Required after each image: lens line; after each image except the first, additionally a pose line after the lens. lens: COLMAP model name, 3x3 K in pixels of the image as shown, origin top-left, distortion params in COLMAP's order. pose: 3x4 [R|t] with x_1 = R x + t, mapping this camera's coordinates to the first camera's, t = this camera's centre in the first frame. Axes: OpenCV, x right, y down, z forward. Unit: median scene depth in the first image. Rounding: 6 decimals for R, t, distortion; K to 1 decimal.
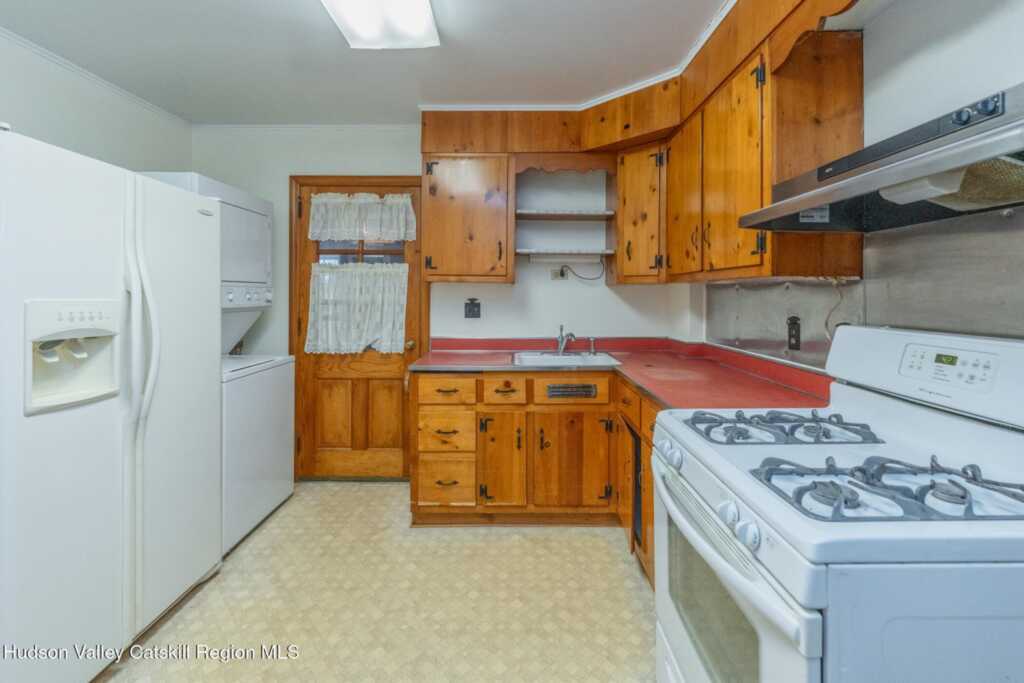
lens RADIAL K [[428.8, 0, 530.3], [0, 428.8, 293.0], [0, 0, 1]] dist [0.000895, -0.000126]
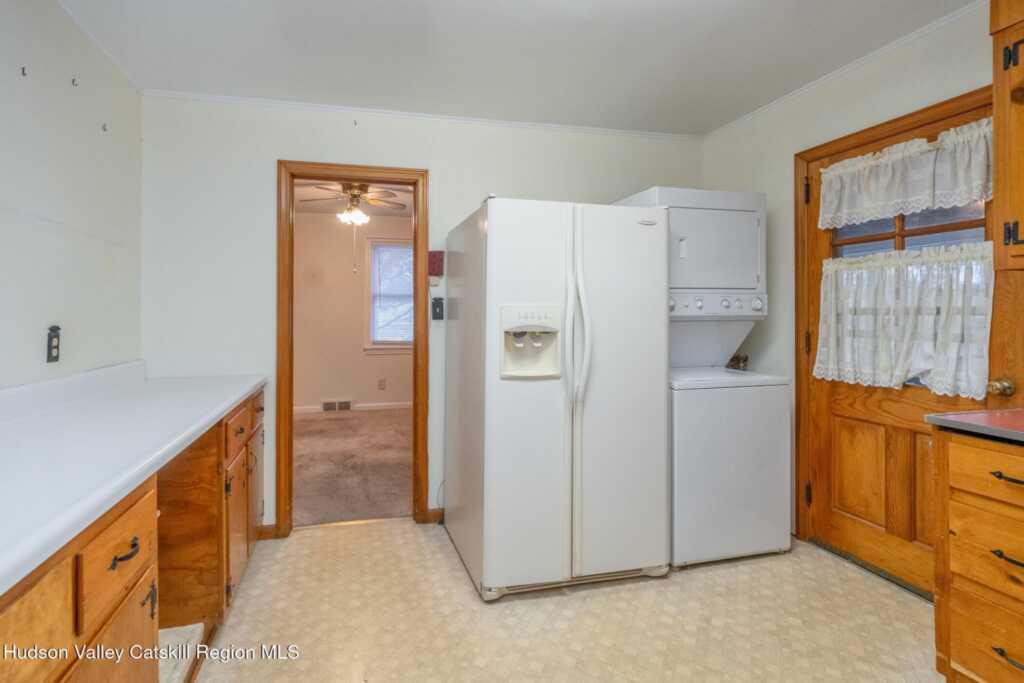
lens RADIAL K [[483.8, 0, 457.2], [0, 483.8, 308.9], [0, 0, 1]] dist [-0.001052, -0.000769]
pose [[0.196689, -0.016149, -0.980333, 0.213966], [0.008996, 0.999852, -0.014666, 0.025382], [0.980425, -0.005934, 0.196805, 0.216357]]
